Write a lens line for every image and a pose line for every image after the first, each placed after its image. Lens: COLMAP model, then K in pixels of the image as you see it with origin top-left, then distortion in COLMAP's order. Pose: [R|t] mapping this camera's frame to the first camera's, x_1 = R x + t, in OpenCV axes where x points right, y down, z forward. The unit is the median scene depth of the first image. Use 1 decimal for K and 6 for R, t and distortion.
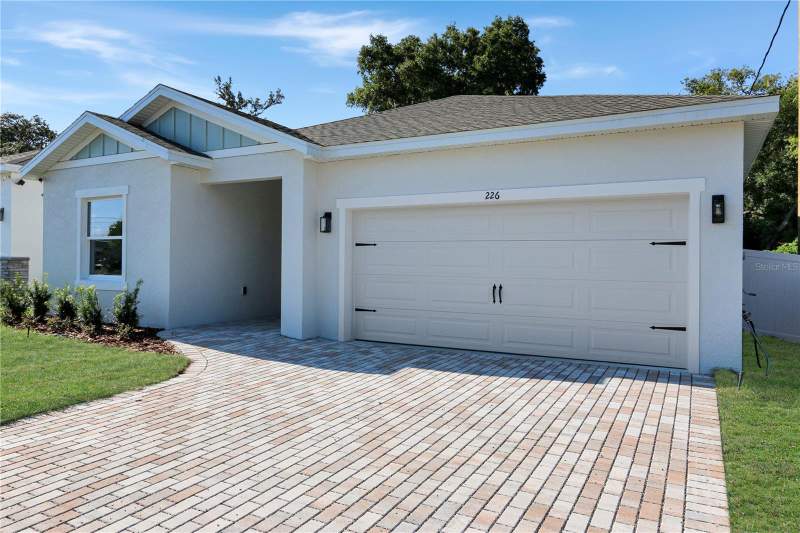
lens RADIAL K [[559.0, 0, 399.9], [0, 559.0, 261.1], [0, 0, 1]] dist [-0.005913, 0.001566]
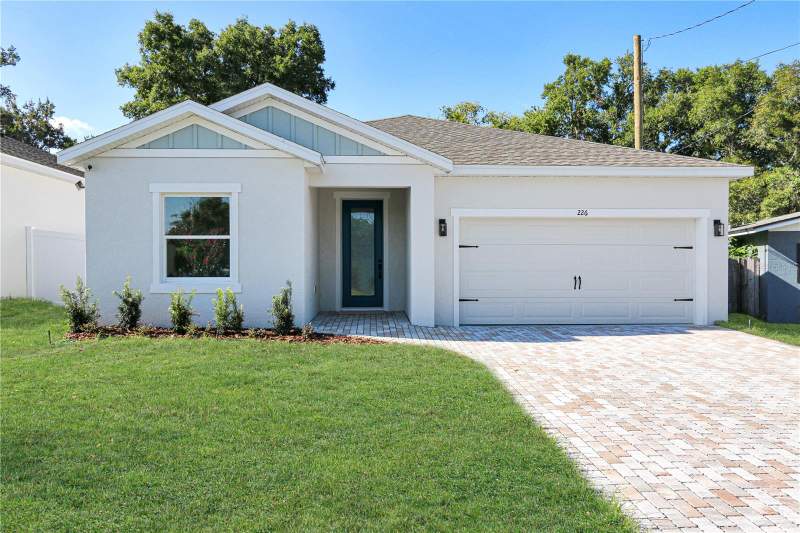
lens RADIAL K [[569.9, 0, 401.2], [0, 569.9, 270.3], [0, 0, 1]] dist [-0.007822, 0.009257]
pose [[0.853463, -0.015589, 0.520921, -0.725624], [0.006217, 0.999786, 0.019735, -0.002437], [-0.521117, -0.013605, 0.853377, 0.010456]]
